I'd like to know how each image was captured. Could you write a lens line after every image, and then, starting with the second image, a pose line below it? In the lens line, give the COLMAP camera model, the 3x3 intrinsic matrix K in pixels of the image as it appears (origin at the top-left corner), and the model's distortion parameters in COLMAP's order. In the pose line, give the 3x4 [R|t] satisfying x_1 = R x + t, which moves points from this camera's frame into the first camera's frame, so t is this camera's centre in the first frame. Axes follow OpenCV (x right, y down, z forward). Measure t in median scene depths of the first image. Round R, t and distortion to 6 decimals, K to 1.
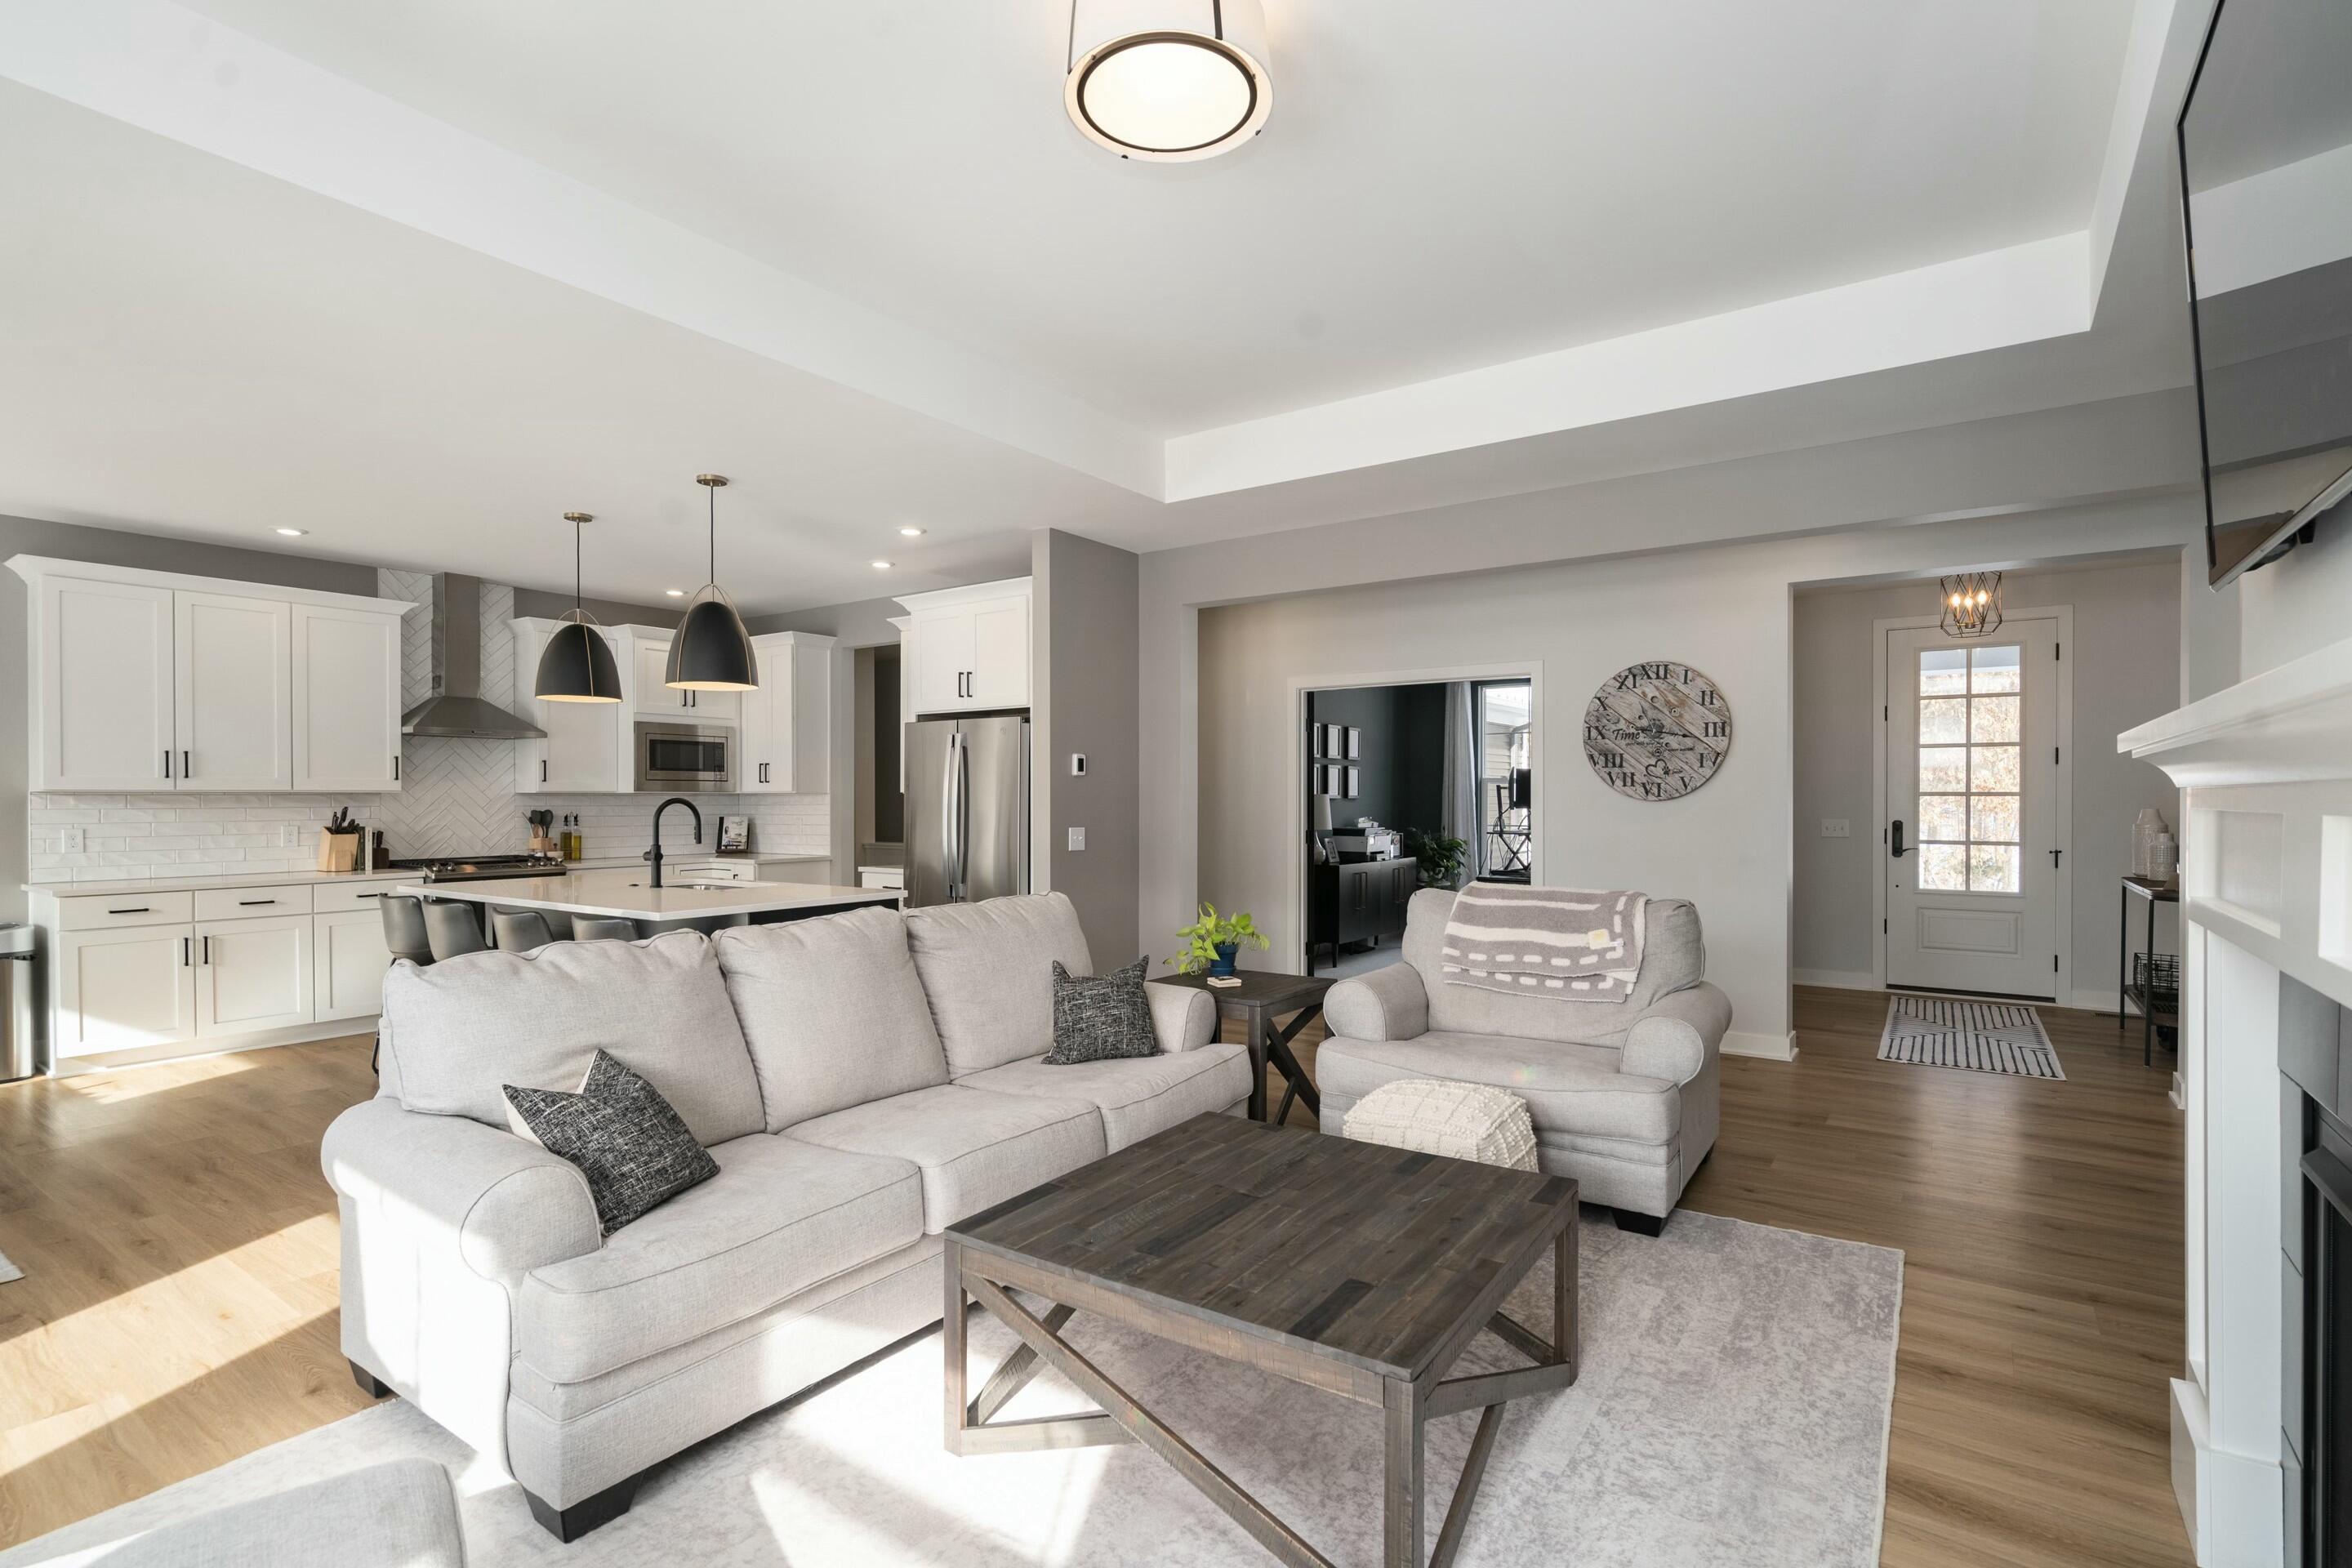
lens RADIAL K [[1092.6, 0, 1173.2], [0, 1092.6, 807.0], [0, 0, 1]] dist [-0.001980, -0.000512]
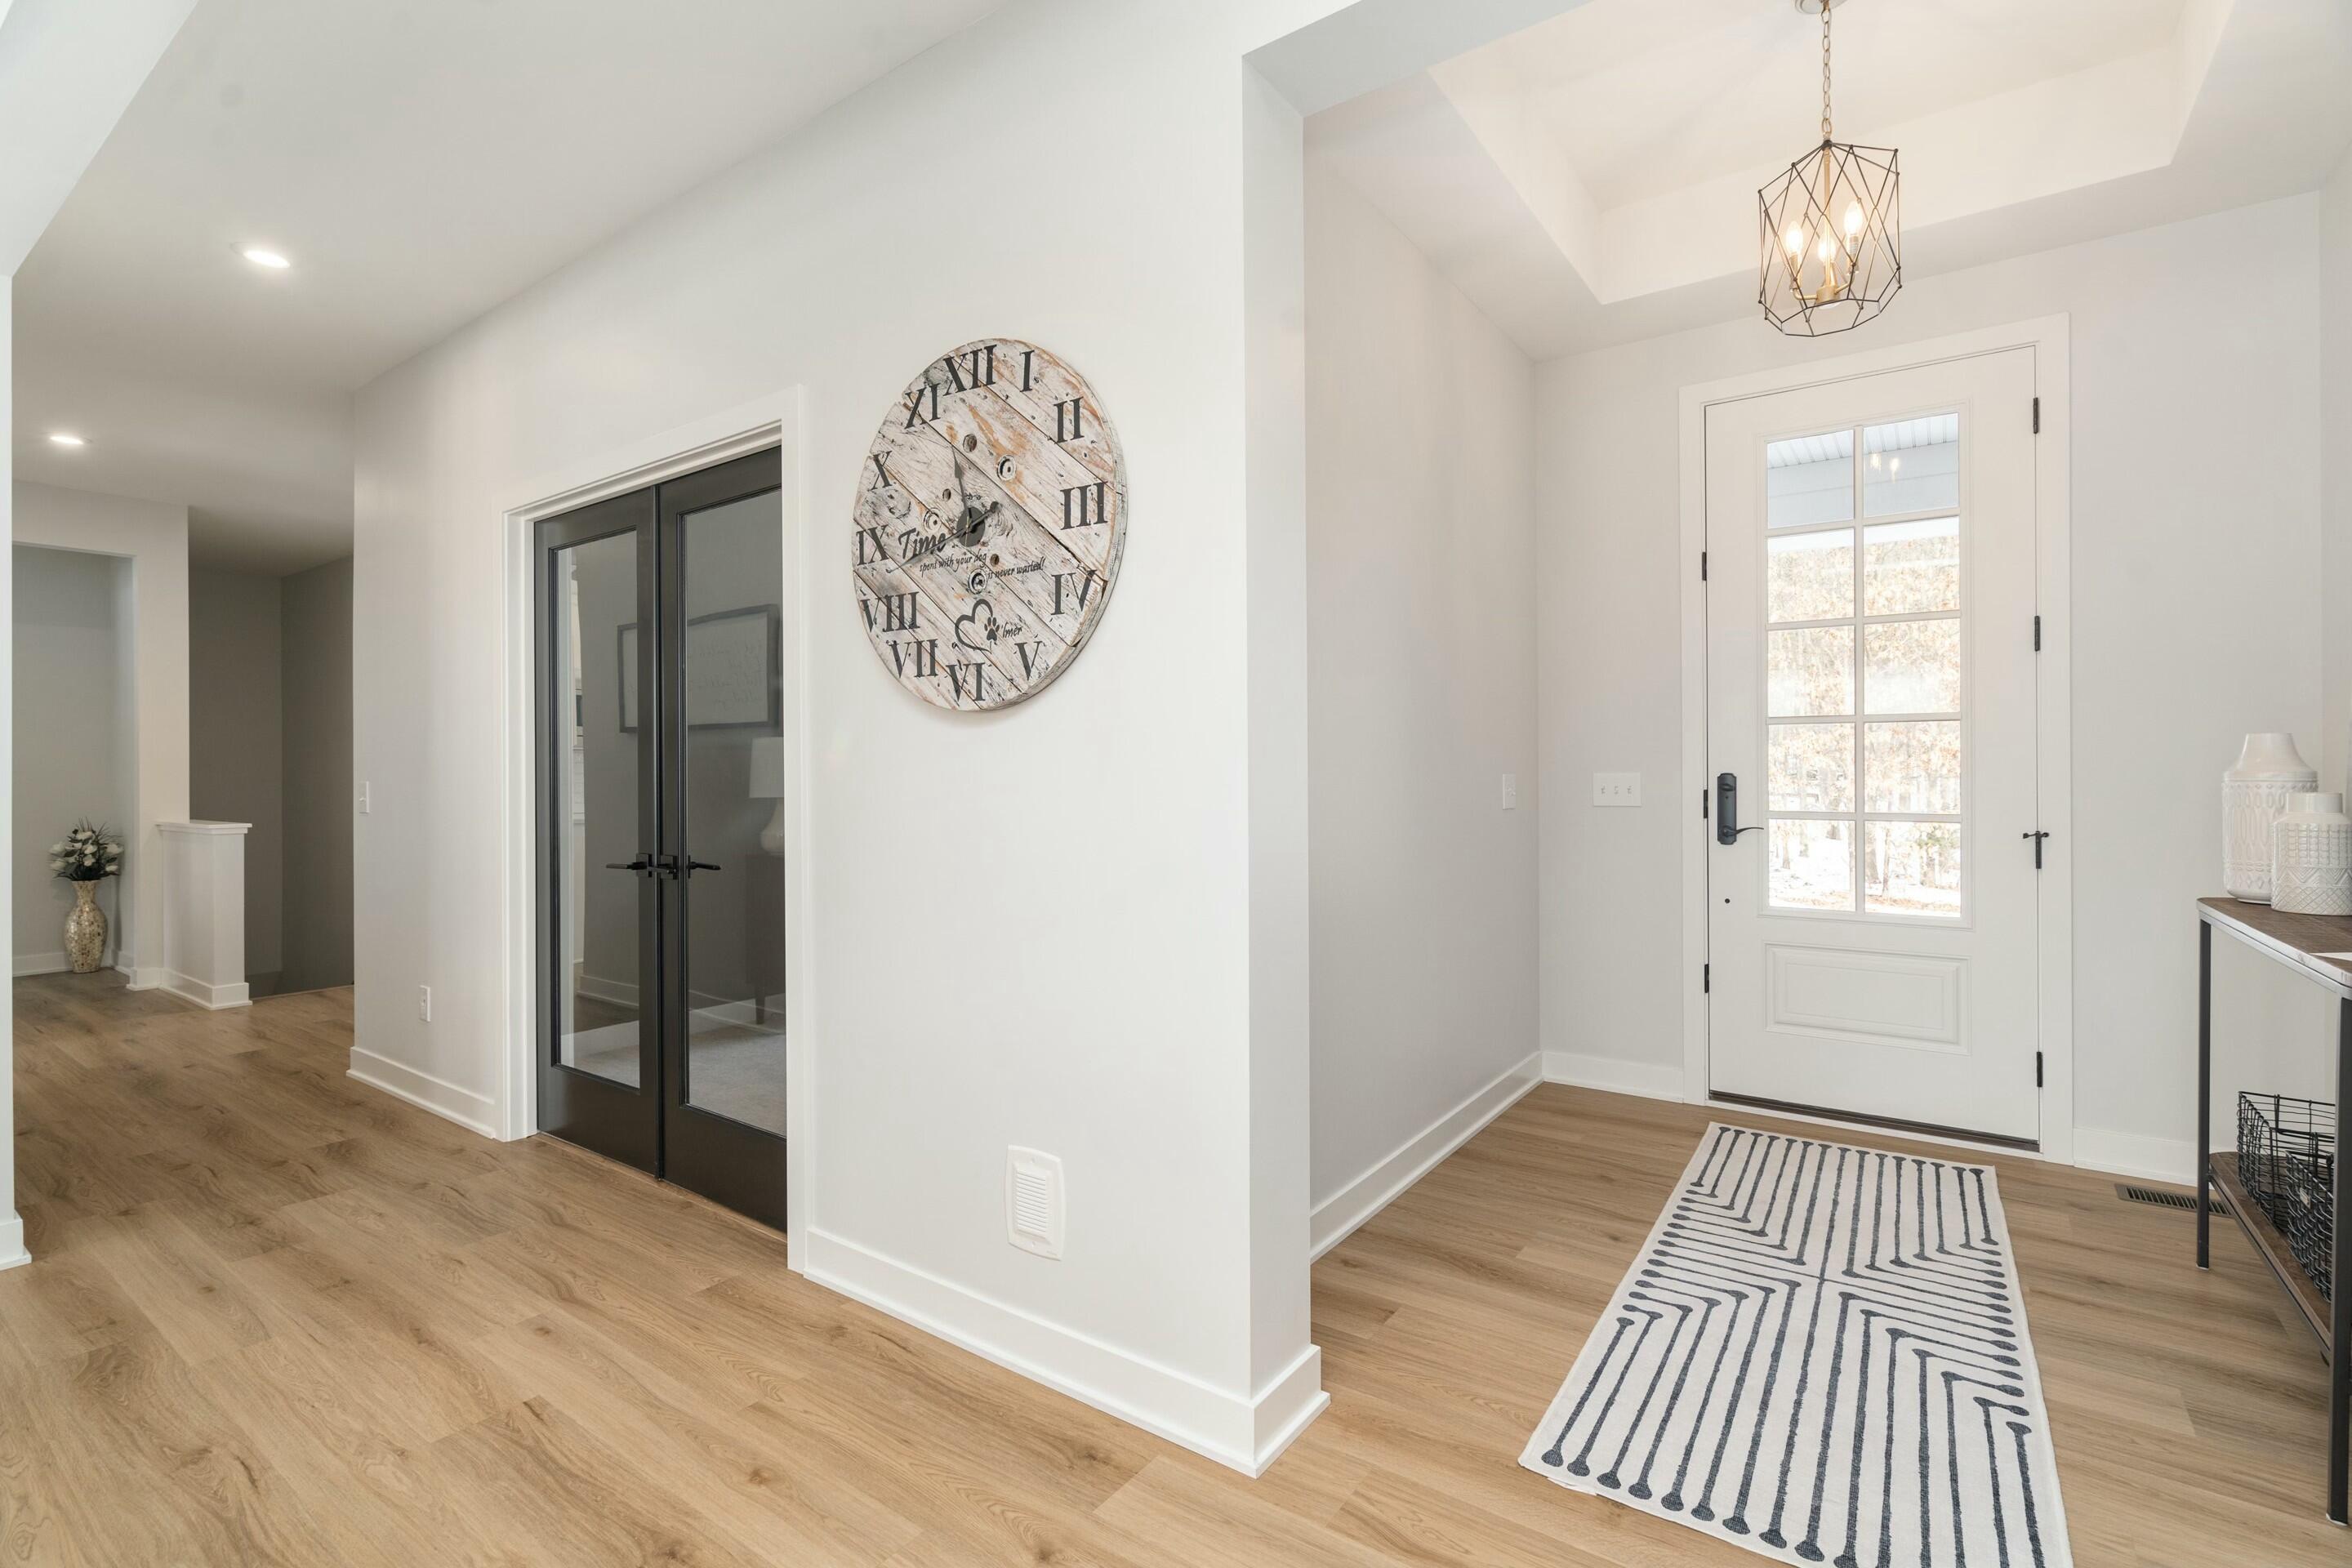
lens RADIAL K [[1092.6, 0, 1126.3], [0, 1092.6, 778.8], [0, 0, 1]] dist [-0.001980, -0.000512]
pose [[0.999930, -0.004369, -0.010978, 0.493402], [0.004338, 0.999987, -0.002815, 0.019015], [0.010990, 0.002767, 0.999936, 0.614856]]
